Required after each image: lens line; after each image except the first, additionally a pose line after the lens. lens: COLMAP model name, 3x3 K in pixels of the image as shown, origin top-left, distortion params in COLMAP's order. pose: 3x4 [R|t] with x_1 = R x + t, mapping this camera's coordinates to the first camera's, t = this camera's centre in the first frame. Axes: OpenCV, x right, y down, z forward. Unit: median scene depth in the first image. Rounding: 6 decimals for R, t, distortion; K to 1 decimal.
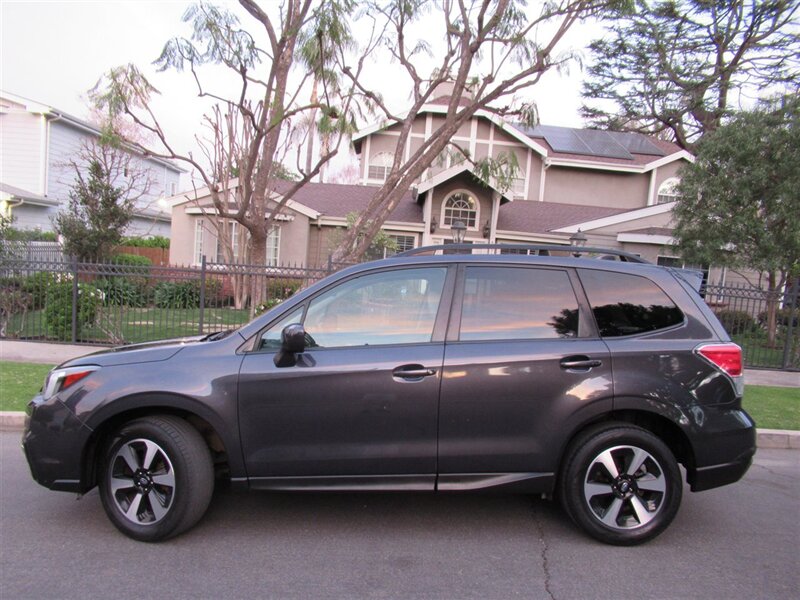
lens RADIAL K [[665.8, 0, 419.7], [0, 665.8, 335.9], [0, 0, 1]] dist [-0.023342, 0.004492]
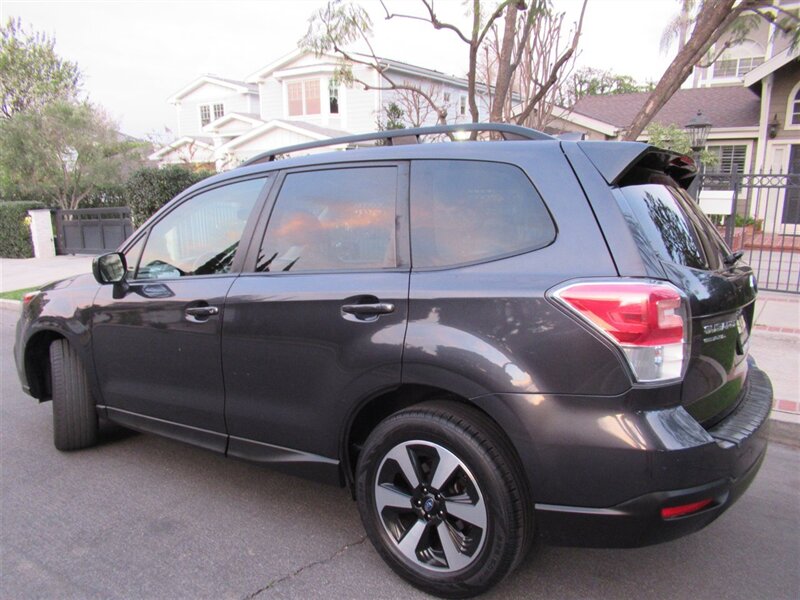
lens RADIAL K [[665.8, 0, 419.7], [0, 665.8, 335.9], [0, 0, 1]] dist [-0.023342, 0.004492]
pose [[0.772133, 0.073532, -0.631192, 0.240796], [-0.012814, 0.994882, 0.100226, 0.000304], [0.635331, -0.069299, 0.769124, 0.176953]]
